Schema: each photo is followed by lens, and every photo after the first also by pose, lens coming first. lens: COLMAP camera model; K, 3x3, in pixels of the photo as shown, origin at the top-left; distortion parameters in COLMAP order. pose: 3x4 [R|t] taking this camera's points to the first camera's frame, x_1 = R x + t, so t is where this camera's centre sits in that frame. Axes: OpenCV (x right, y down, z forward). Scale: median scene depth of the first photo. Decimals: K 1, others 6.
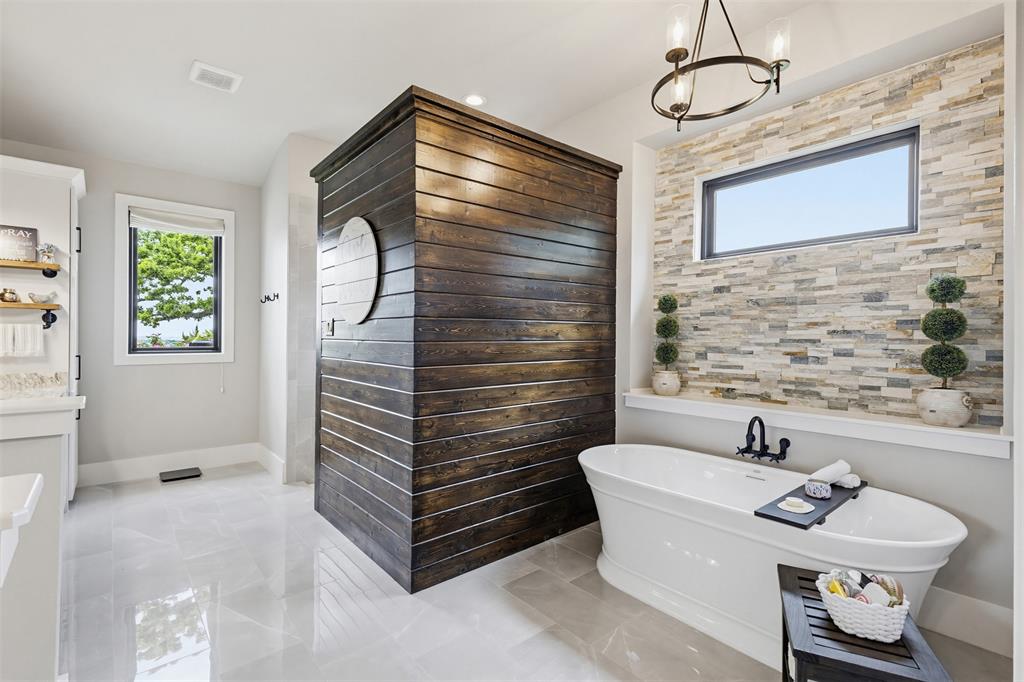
lens RADIAL K [[468.0, 0, 510.5], [0, 468.0, 339.4], [0, 0, 1]] dist [0.007242, -0.002437]
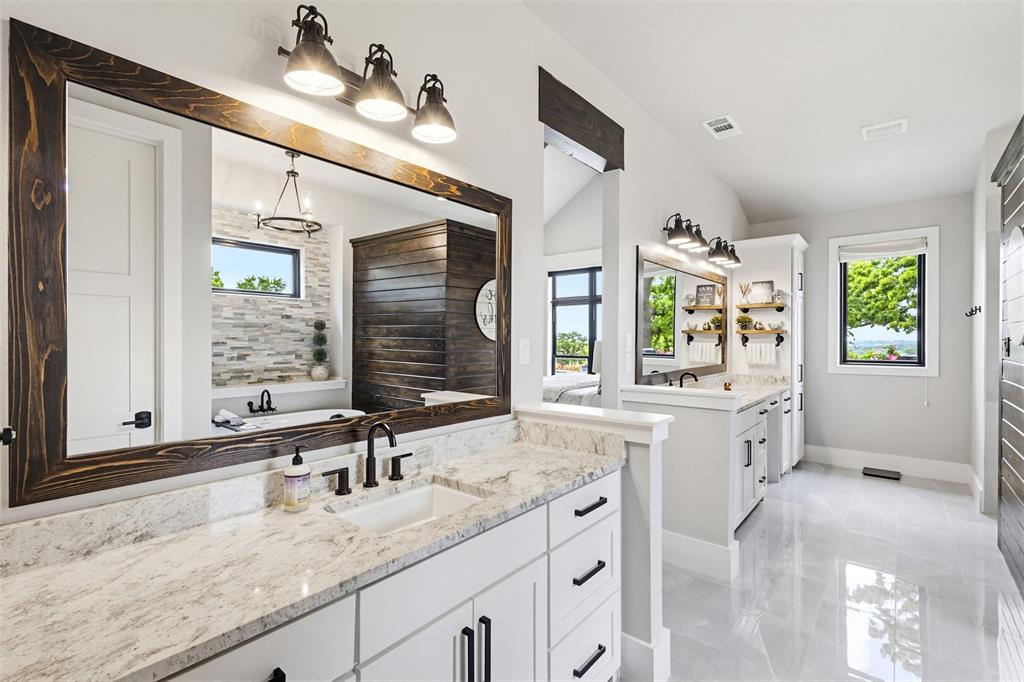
lens RADIAL K [[468.0, 0, 513.1], [0, 468.0, 342.2], [0, 0, 1]] dist [0.007242, -0.002437]
pose [[0.172142, -0.001983, -0.985070, 0.277052], [-0.001488, 0.999996, -0.002273, -0.025563], [0.985071, 0.001857, 0.172138, -0.071548]]
